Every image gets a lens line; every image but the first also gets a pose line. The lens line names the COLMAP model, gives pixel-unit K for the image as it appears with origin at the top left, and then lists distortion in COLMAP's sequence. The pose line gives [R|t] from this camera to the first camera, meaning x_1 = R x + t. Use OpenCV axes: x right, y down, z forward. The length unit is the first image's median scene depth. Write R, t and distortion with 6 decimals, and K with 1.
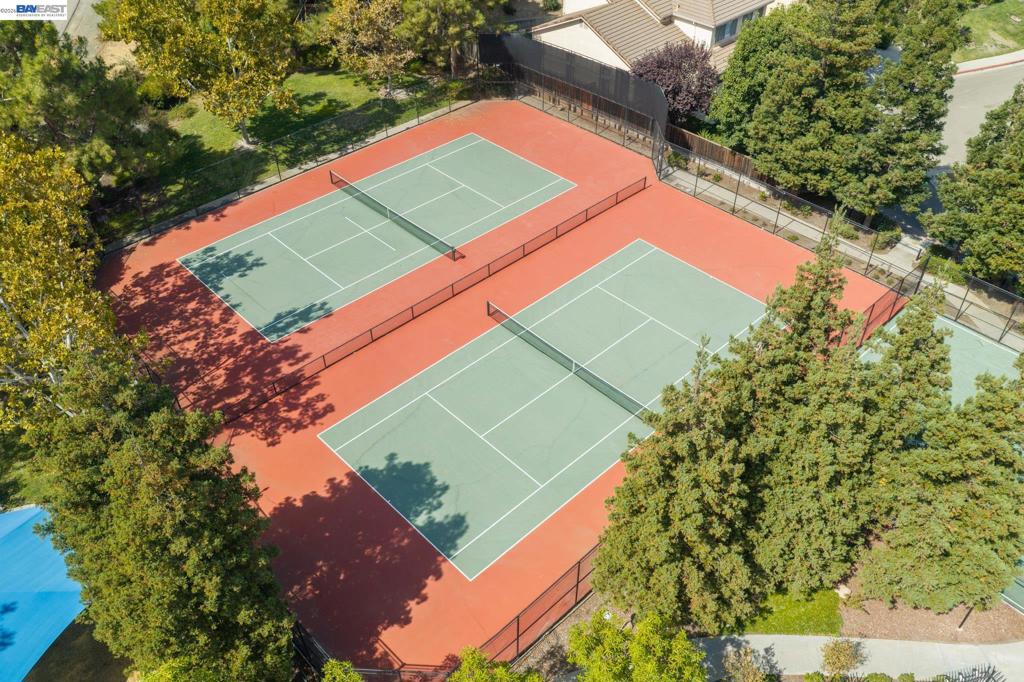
lens RADIAL K [[855.3, 0, 505.4], [0, 855.3, 345.1], [0, 0, 1]] dist [0.041410, -0.058563]
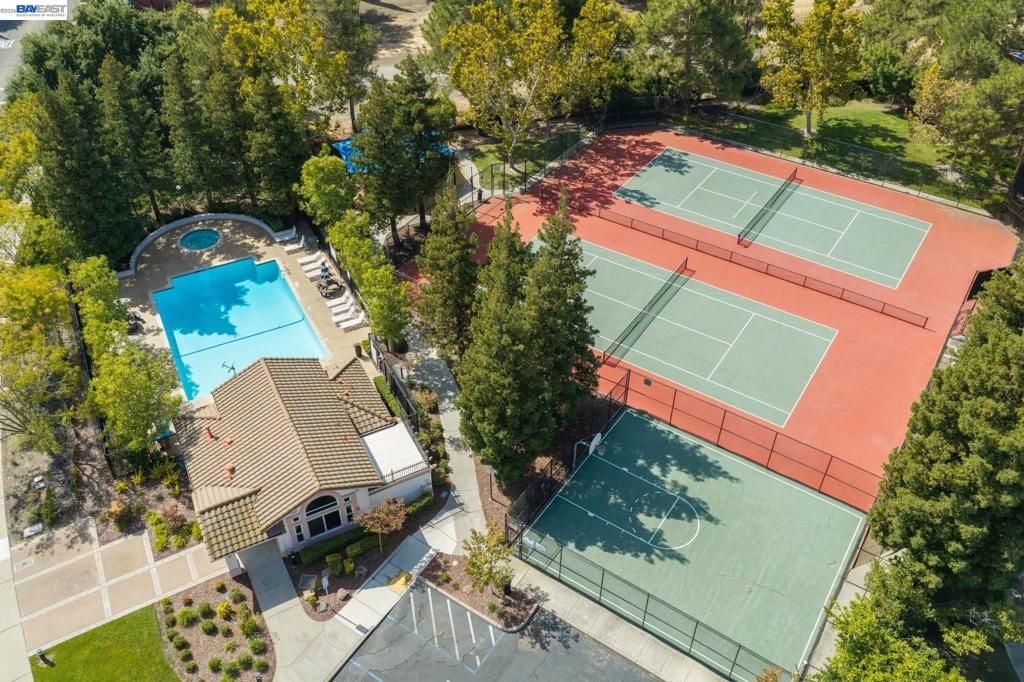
lens RADIAL K [[771.7, 0, 507.6], [0, 771.7, 343.8], [0, 0, 1]] dist [0.018012, -0.013642]
pose [[0.225992, 0.667568, -0.709423, 0.813097], [-0.632156, 0.654592, 0.414594, -0.266269], [0.741152, 0.354771, 0.569939, 0.089235]]
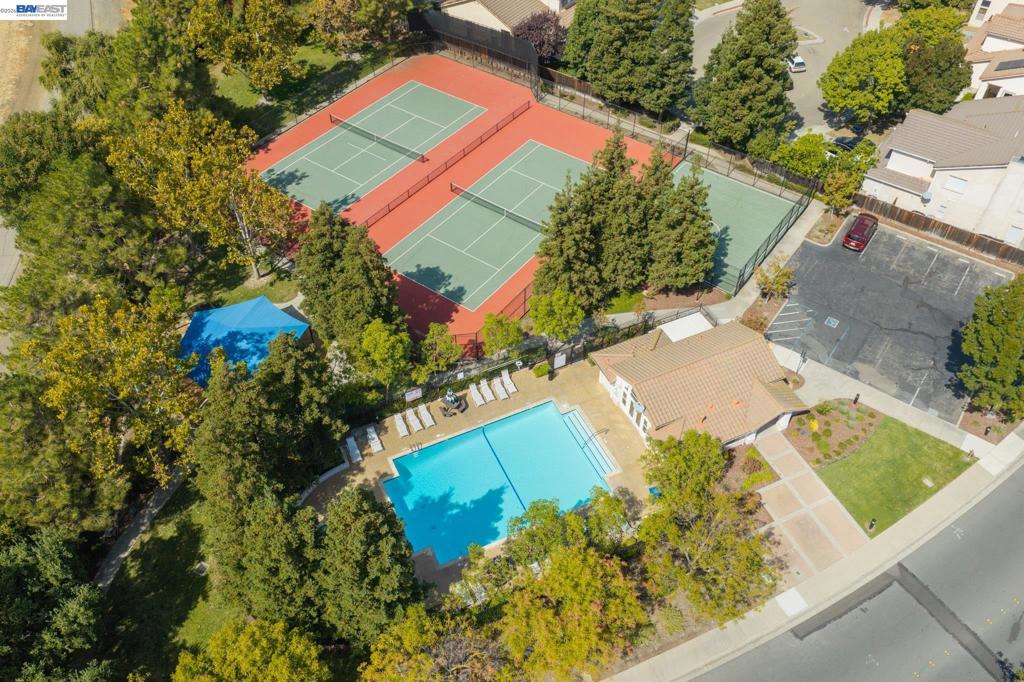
lens RADIAL K [[855.3, 0, 512.0], [0, 855.3, 340.7], [0, 0, 1]] dist [0.041410, -0.058563]
pose [[0.983781, -0.124749, 0.128890, -0.146855], [0.113177, 0.989163, 0.093532, 0.107156], [-0.139161, -0.077428, 0.987238, -0.694916]]
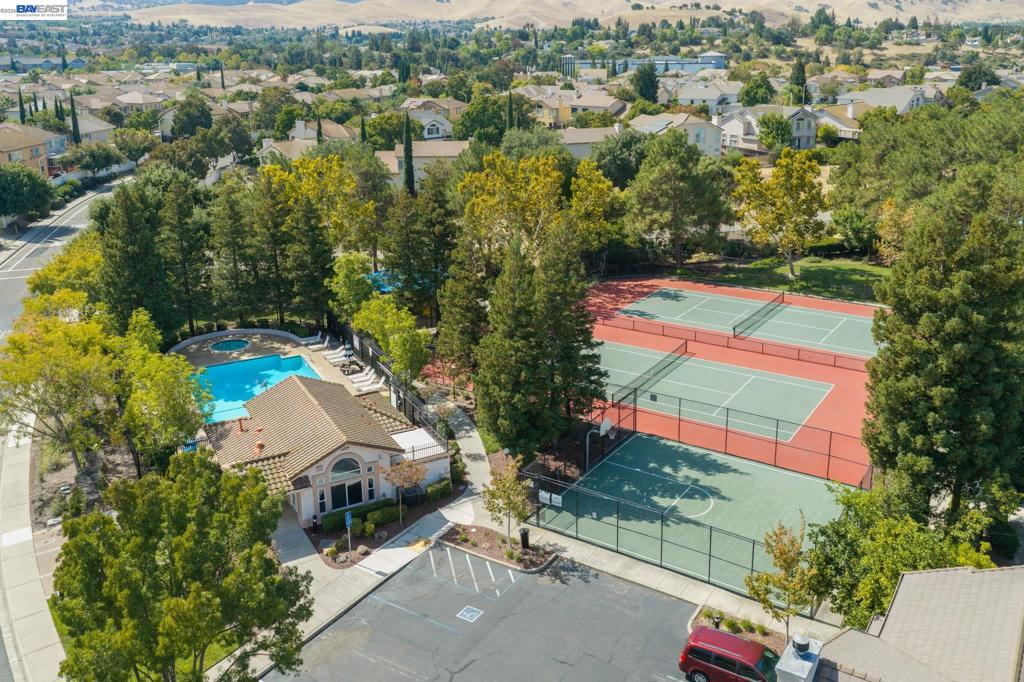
lens RADIAL K [[855.3, 0, 517.0], [0, 855.3, 333.1], [0, 0, 1]] dist [0.041410, -0.058563]
pose [[0.237054, 0.319211, -0.917556, 1.158103], [-0.616412, 0.779431, 0.111906, -0.037824], [0.750894, 0.539065, 0.381533, 0.167141]]
